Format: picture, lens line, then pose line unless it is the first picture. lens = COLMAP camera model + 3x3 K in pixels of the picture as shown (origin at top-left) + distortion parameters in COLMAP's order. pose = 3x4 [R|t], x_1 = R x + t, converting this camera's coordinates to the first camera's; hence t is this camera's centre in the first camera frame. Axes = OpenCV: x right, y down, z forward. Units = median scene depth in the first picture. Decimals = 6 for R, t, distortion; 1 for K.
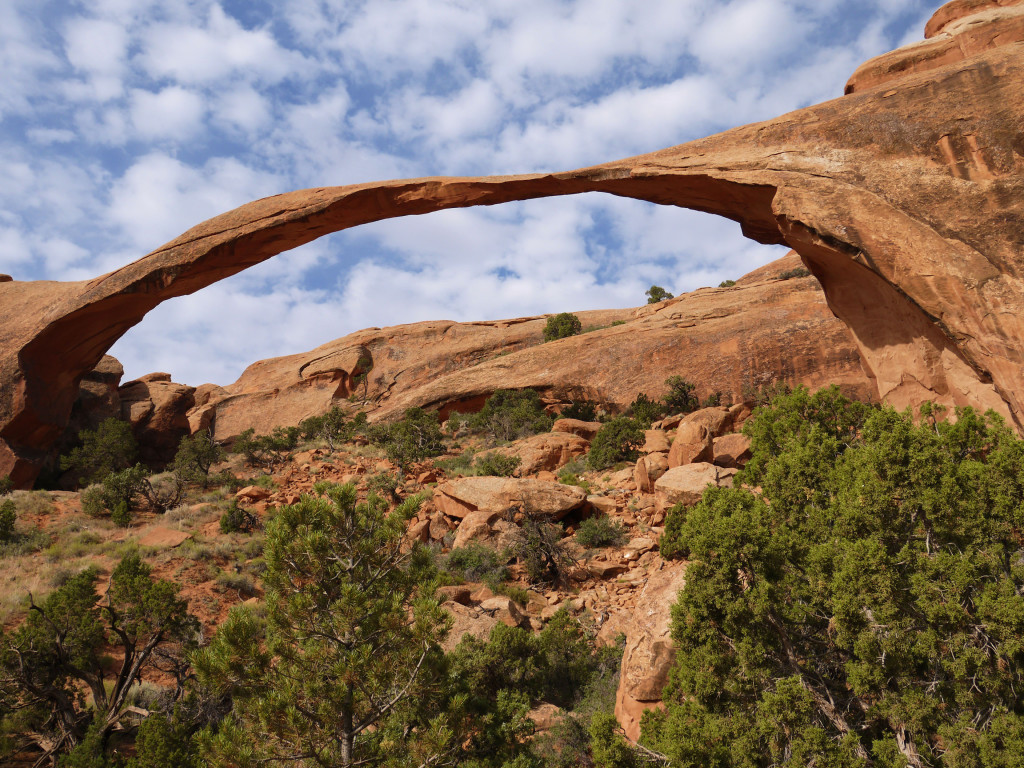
lens RADIAL K [[873.9, 0, 511.6], [0, 873.9, 382.8], [0, 0, 1]] dist [-0.057319, 0.037307]
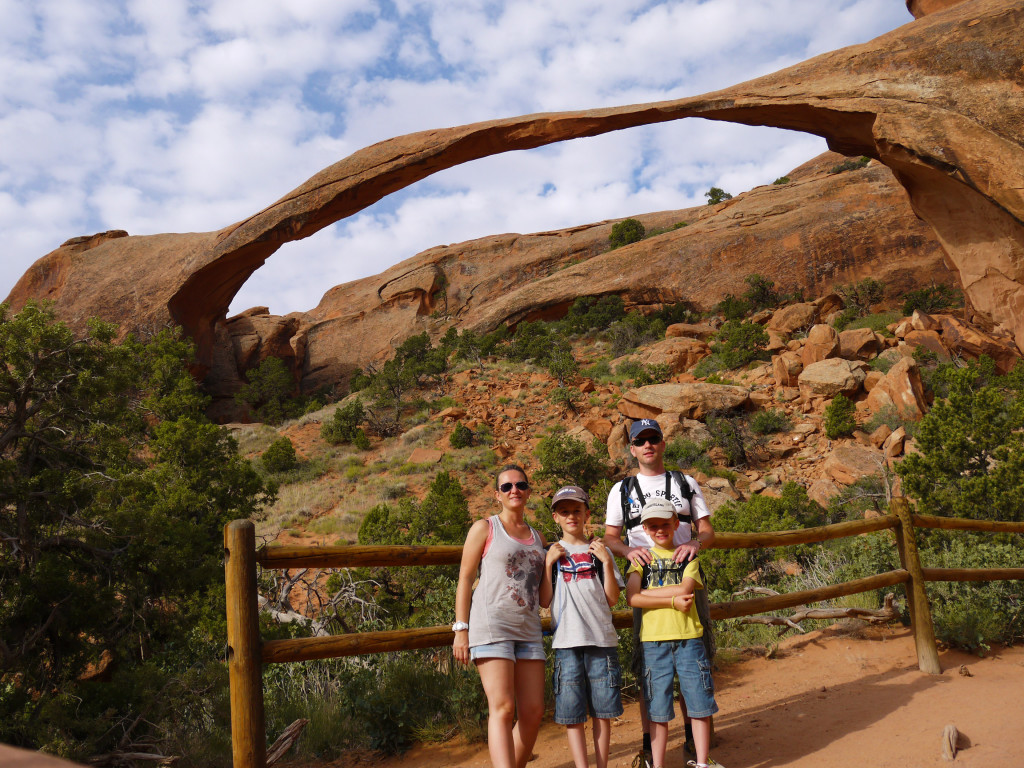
lens RADIAL K [[873.9, 0, 514.0], [0, 873.9, 383.5], [0, 0, 1]] dist [-0.057319, 0.037307]
pose [[0.996652, -0.081564, -0.005583, -0.142450], [0.081631, 0.989072, 0.122769, -0.037360], [-0.004492, -0.122814, 0.992420, -0.129476]]
